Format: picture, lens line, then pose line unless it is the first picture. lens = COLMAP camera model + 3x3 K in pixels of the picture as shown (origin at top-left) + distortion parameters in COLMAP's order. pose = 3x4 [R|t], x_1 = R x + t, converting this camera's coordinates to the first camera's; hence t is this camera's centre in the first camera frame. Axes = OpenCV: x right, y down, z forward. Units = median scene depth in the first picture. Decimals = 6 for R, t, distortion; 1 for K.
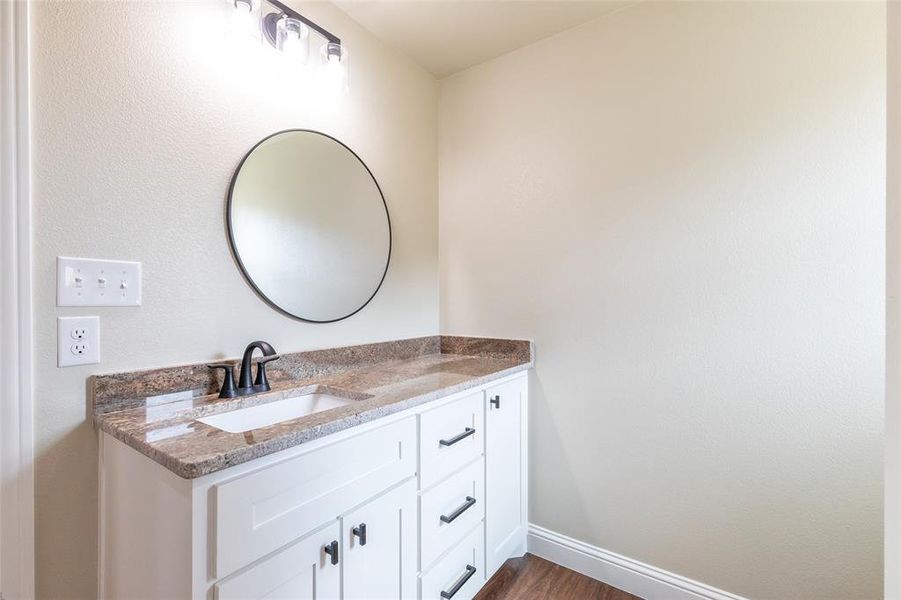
lens RADIAL K [[402.3, 0, 450.5], [0, 402.3, 303.6], [0, 0, 1]] dist [-0.002687, -0.000223]
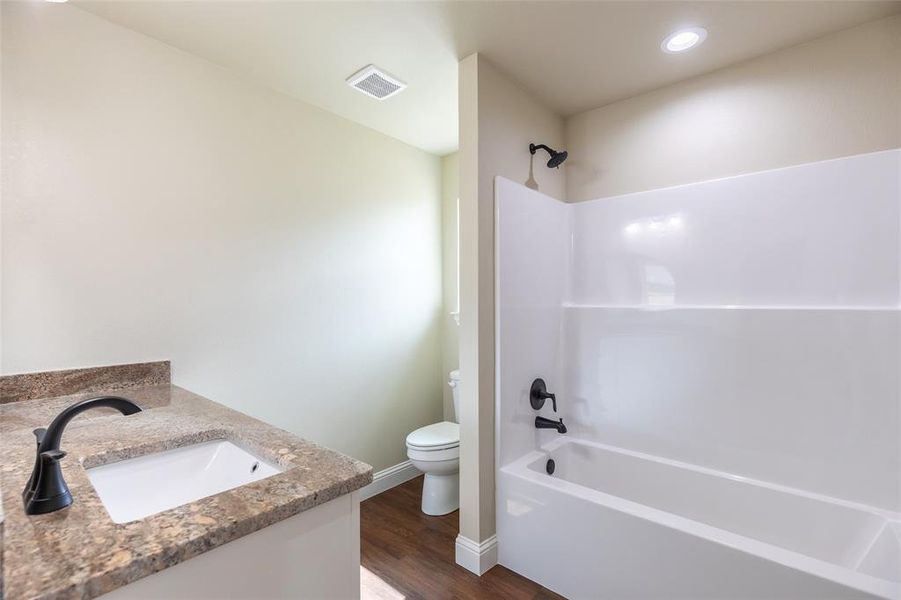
lens RADIAL K [[405.4, 0, 448.3], [0, 405.4, 299.1], [0, 0, 1]] dist [0.002376, -0.000619]
pose [[0.106116, 0.010703, 0.994296, -0.993921], [0.010827, 0.999870, -0.011918, -0.050587], [-0.994295, 0.012030, 0.105986, 0.341977]]
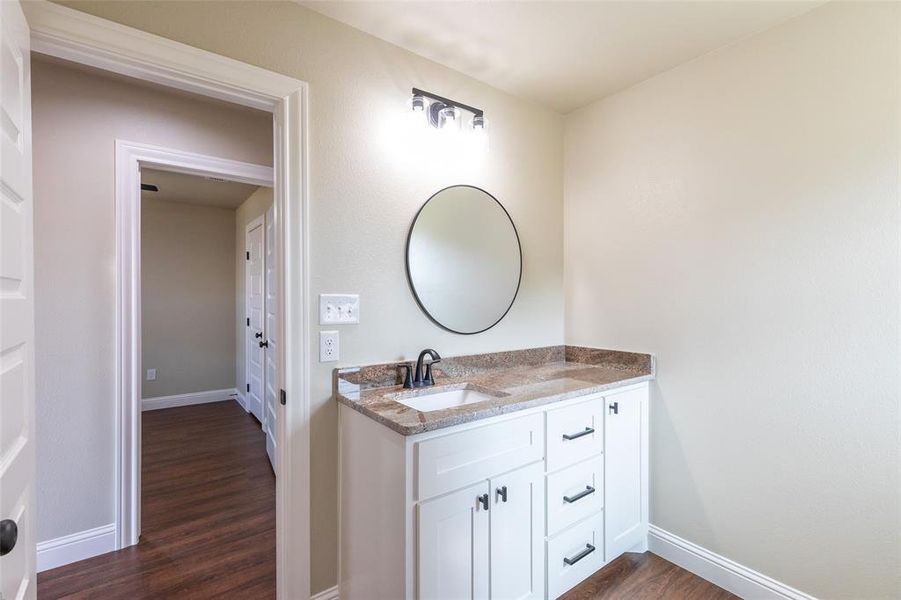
lens RADIAL K [[405.4, 0, 448.3], [0, 405.4, 299.1], [0, 0, 1]] dist [0.002376, -0.000619]
pose [[0.952106, 0.002419, -0.305758, 0.017204], [-0.005599, 0.999939, -0.009523, -0.062277], [0.305716, 0.010779, 0.952062, -0.297628]]
